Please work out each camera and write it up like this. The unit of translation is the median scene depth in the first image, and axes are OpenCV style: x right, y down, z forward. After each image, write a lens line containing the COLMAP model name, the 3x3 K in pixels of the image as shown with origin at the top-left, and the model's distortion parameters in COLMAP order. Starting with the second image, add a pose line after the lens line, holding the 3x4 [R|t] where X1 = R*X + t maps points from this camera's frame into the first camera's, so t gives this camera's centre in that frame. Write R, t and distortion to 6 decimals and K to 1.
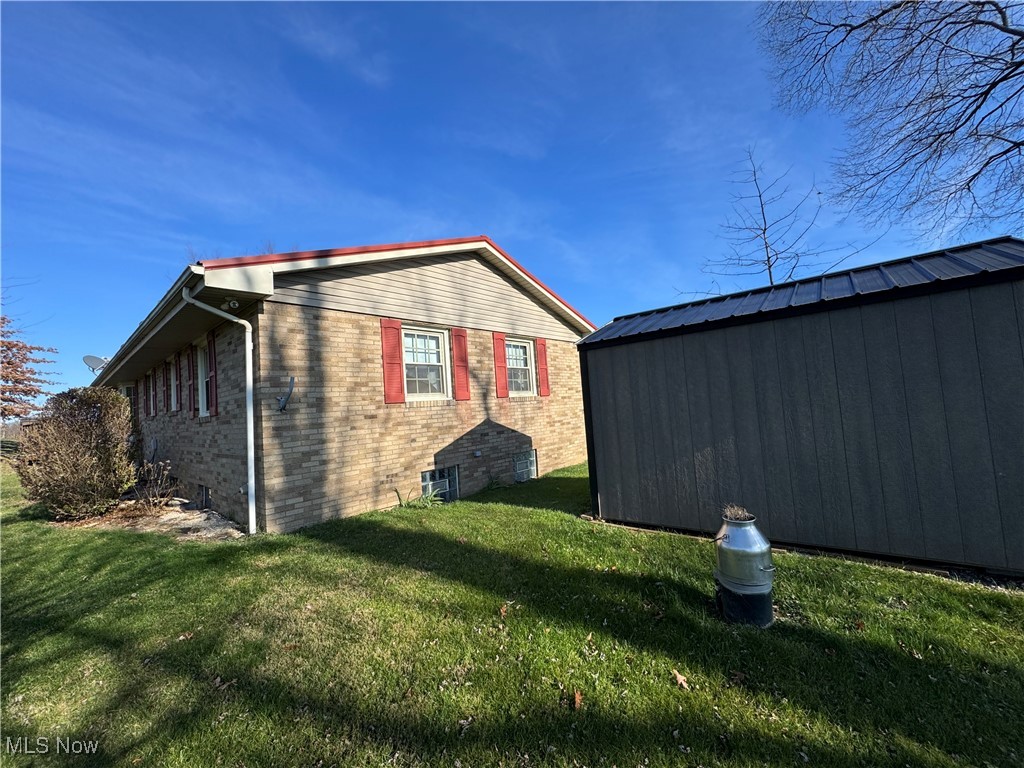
lens RADIAL K [[407.9, 0, 512.0], [0, 407.9, 384.0], [0, 0, 1]] dist [-0.001730, 0.000100]
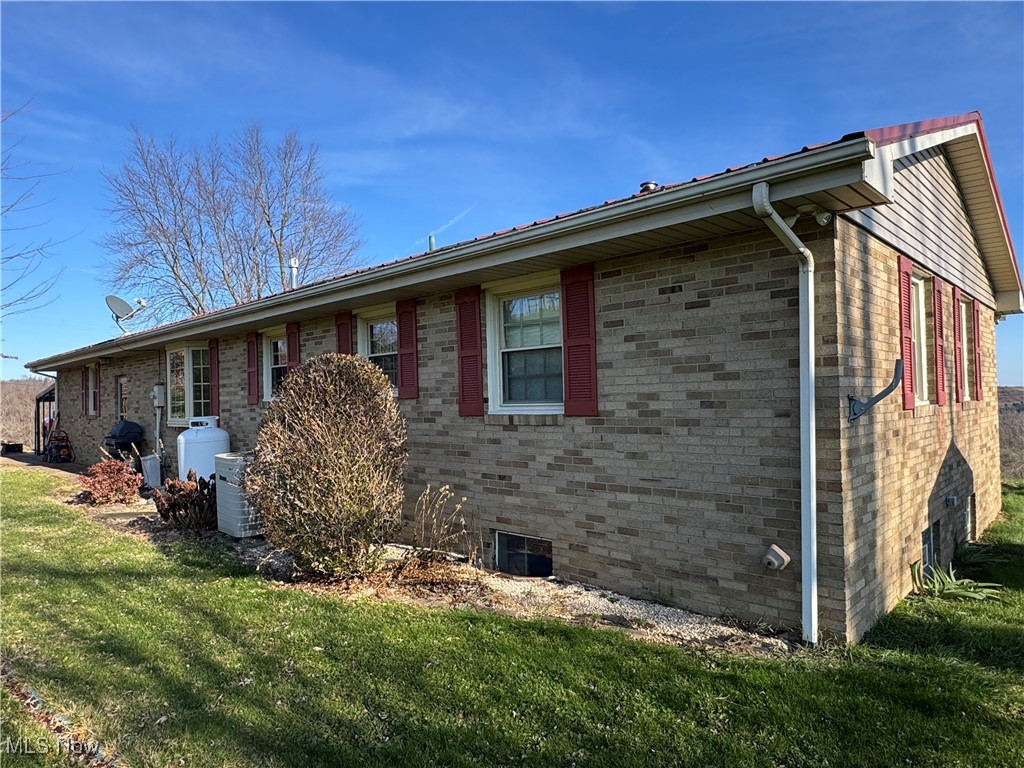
lens RADIAL K [[629.0, 0, 512.0], [0, 629.0, 384.0], [0, 0, 1]] dist [-0.001305, 0.000217]
pose [[0.997553, 0.048762, -0.050106, -0.680222], [-0.047036, 0.998277, 0.035069, 0.006766], [0.051730, -0.032626, 0.998128, 0.102368]]
